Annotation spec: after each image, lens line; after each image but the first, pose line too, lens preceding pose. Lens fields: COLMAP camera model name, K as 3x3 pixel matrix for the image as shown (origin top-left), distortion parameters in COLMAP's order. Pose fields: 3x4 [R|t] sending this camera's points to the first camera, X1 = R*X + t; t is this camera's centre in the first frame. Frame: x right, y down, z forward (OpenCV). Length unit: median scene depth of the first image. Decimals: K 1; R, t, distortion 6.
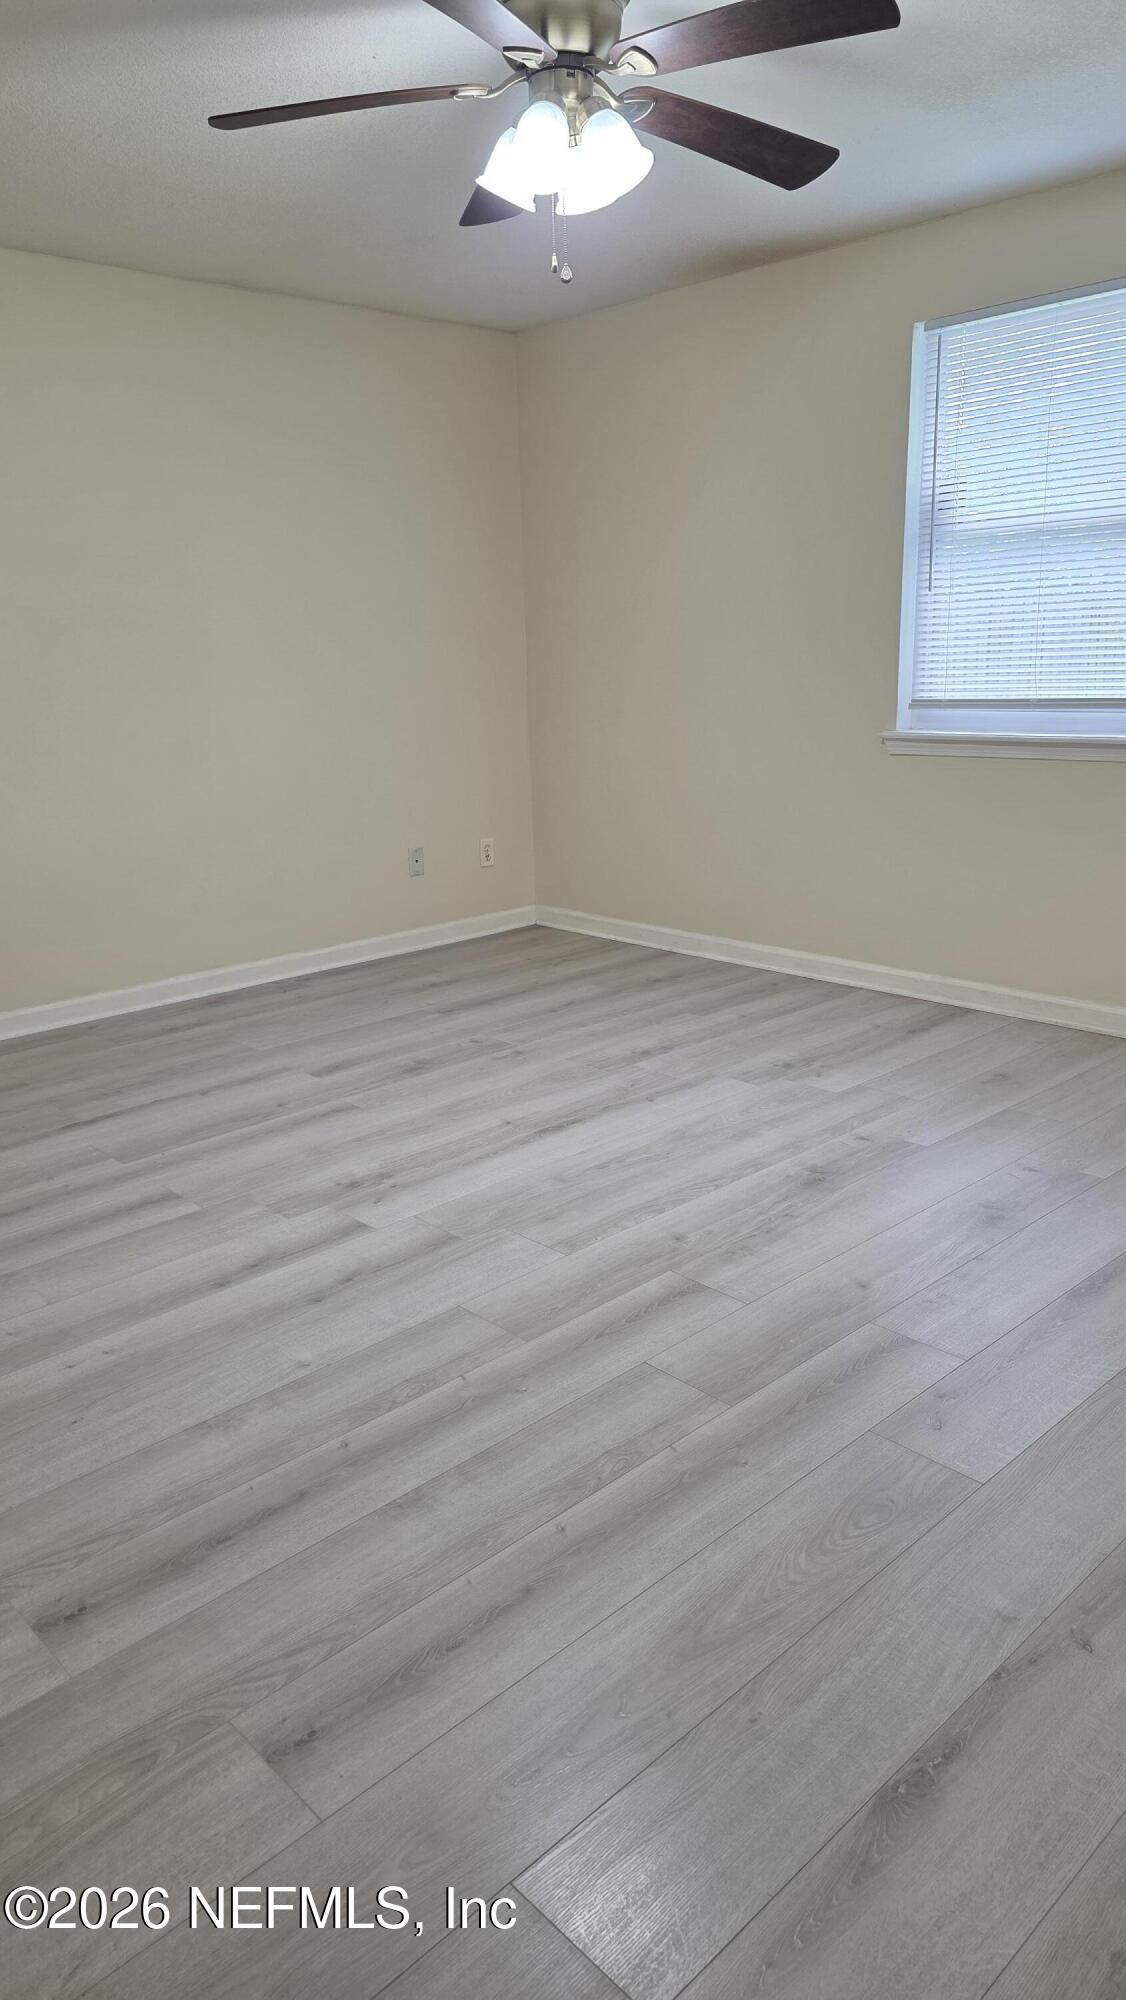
lens RADIAL K [[1320.9, 0, 563.0], [0, 1320.9, 1000.0], [0, 0, 1]] dist [0.094644, -0.079165]
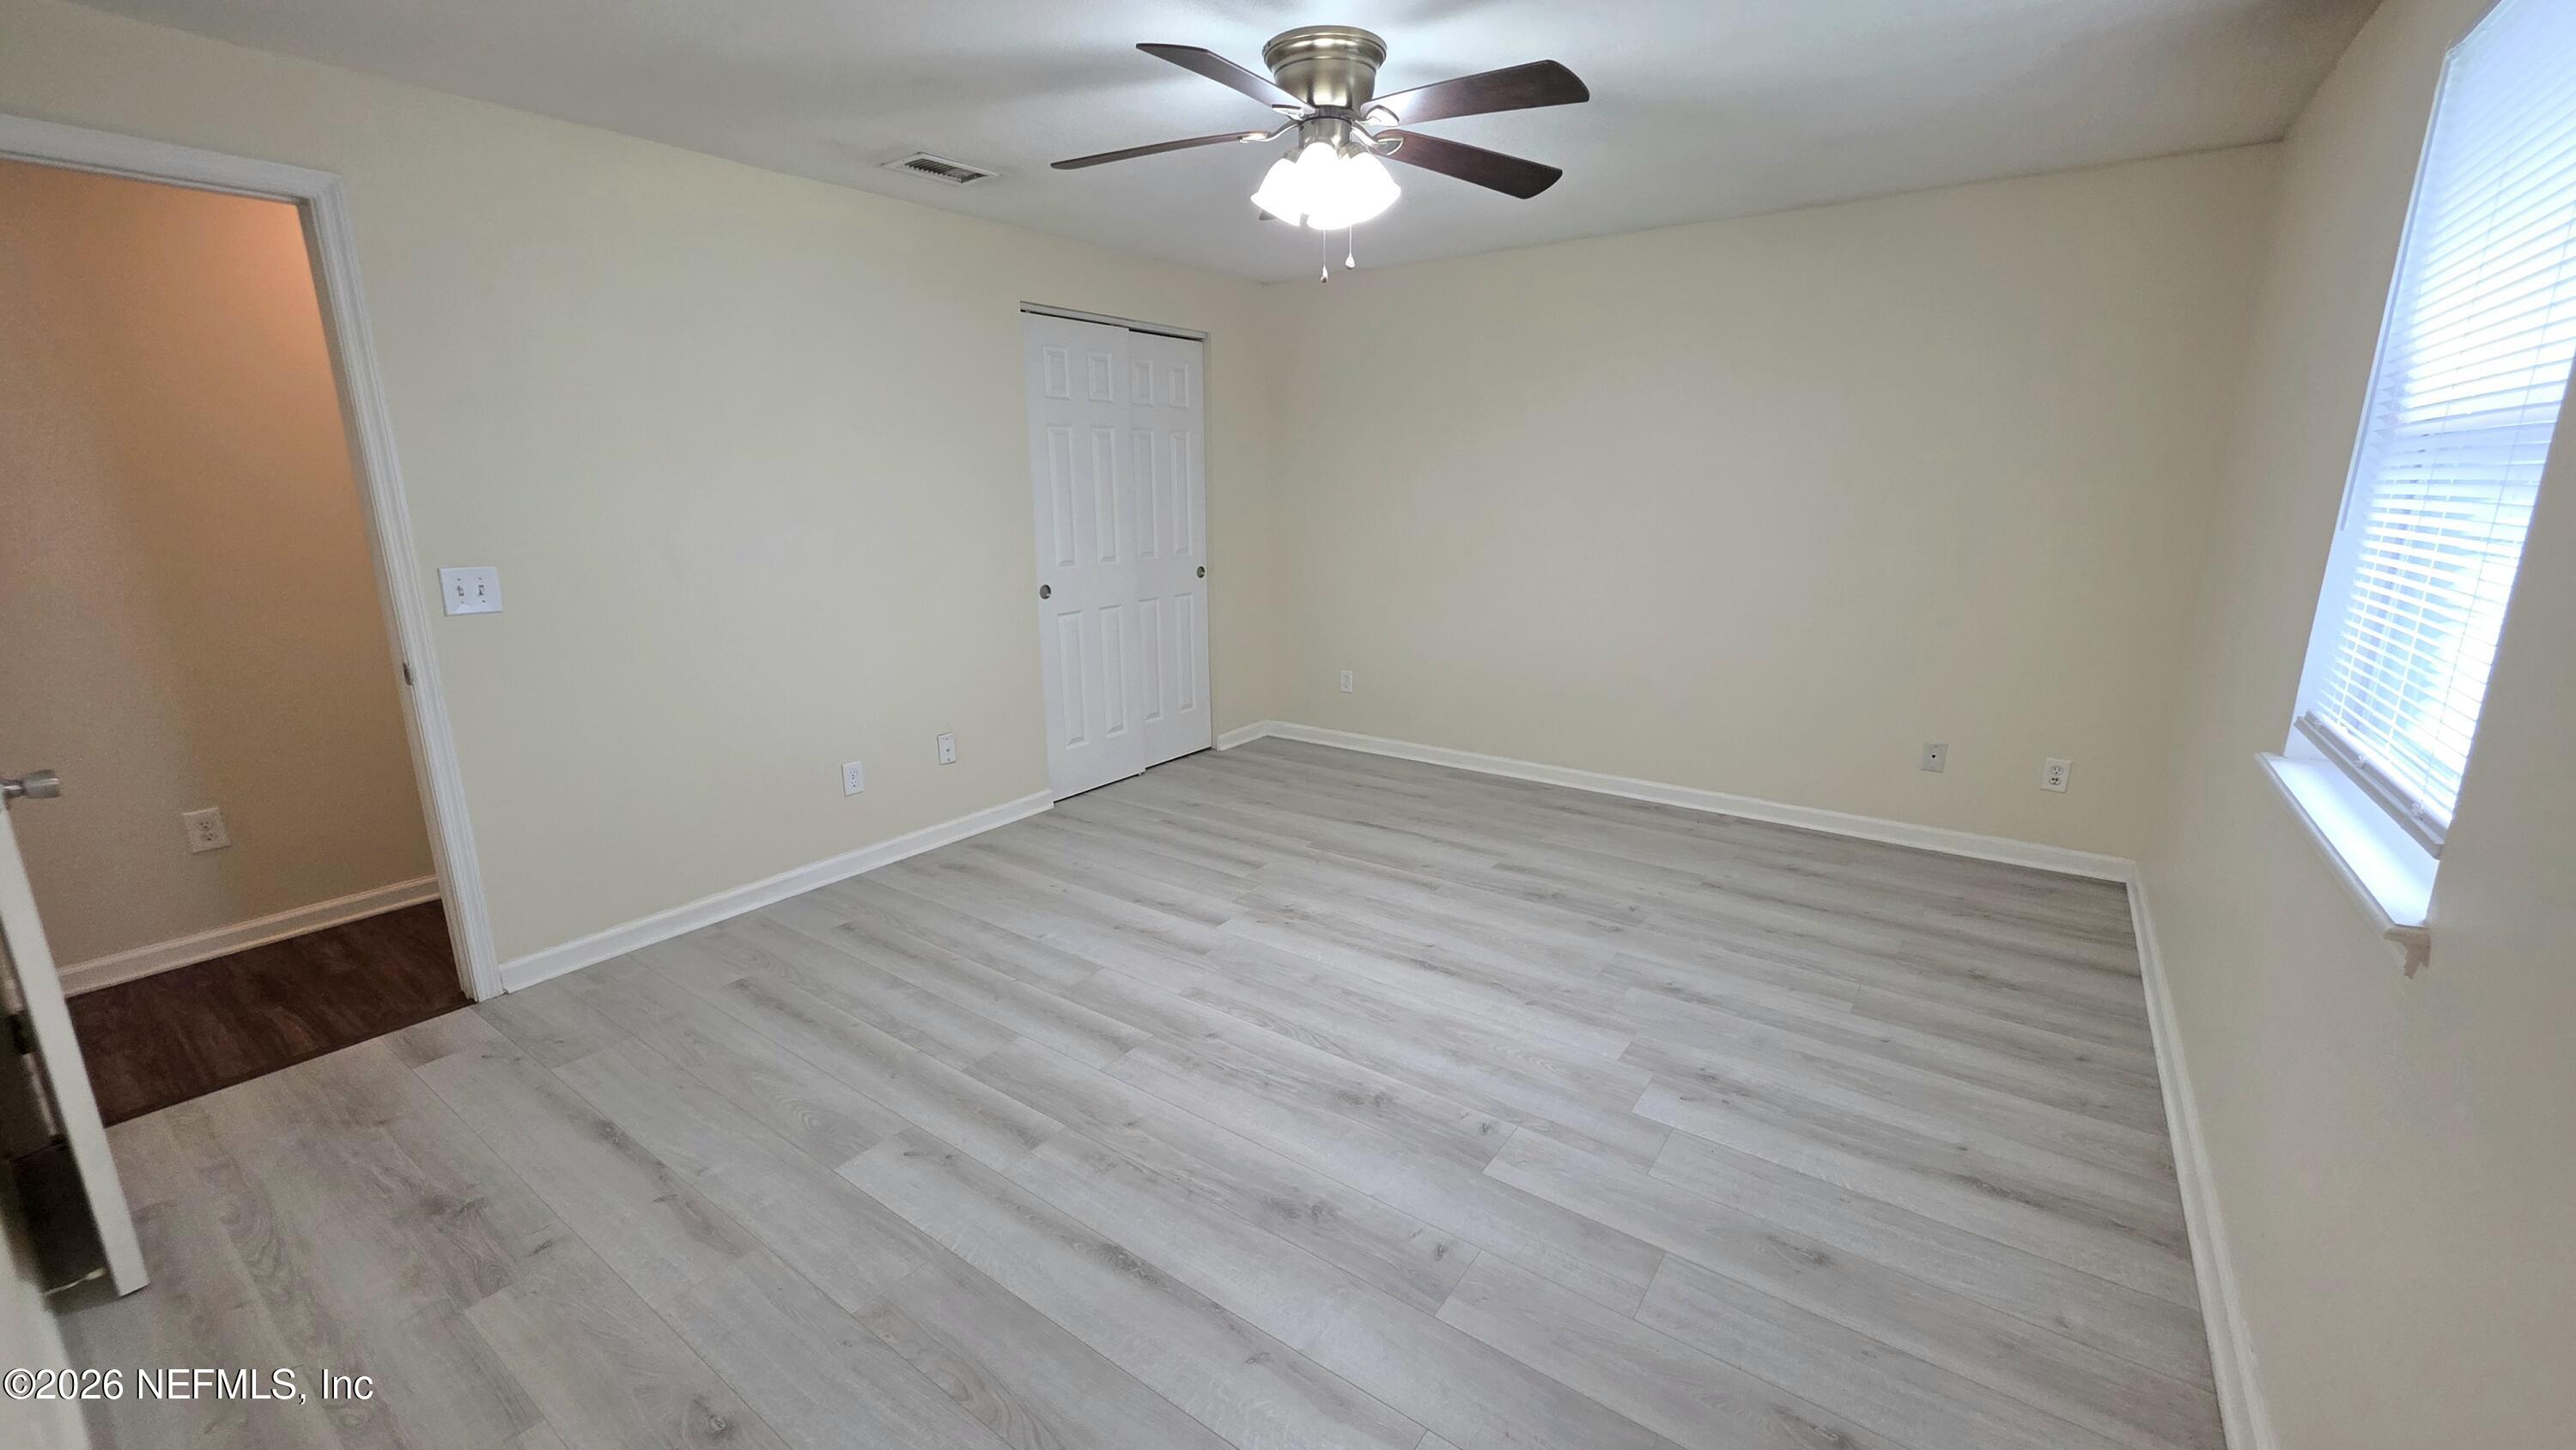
lens RADIAL K [[1030.7, 0, 1286.6], [0, 1030.7, 720.2], [0, 0, 1]] dist [-0.000454, 0.000207]
pose [[0.194745, 0.258320, -0.946227, 0.721475], [-0.258213, 0.944171, 0.204616, -0.241583], [0.946256, 0.204480, 0.250574, 0.590122]]
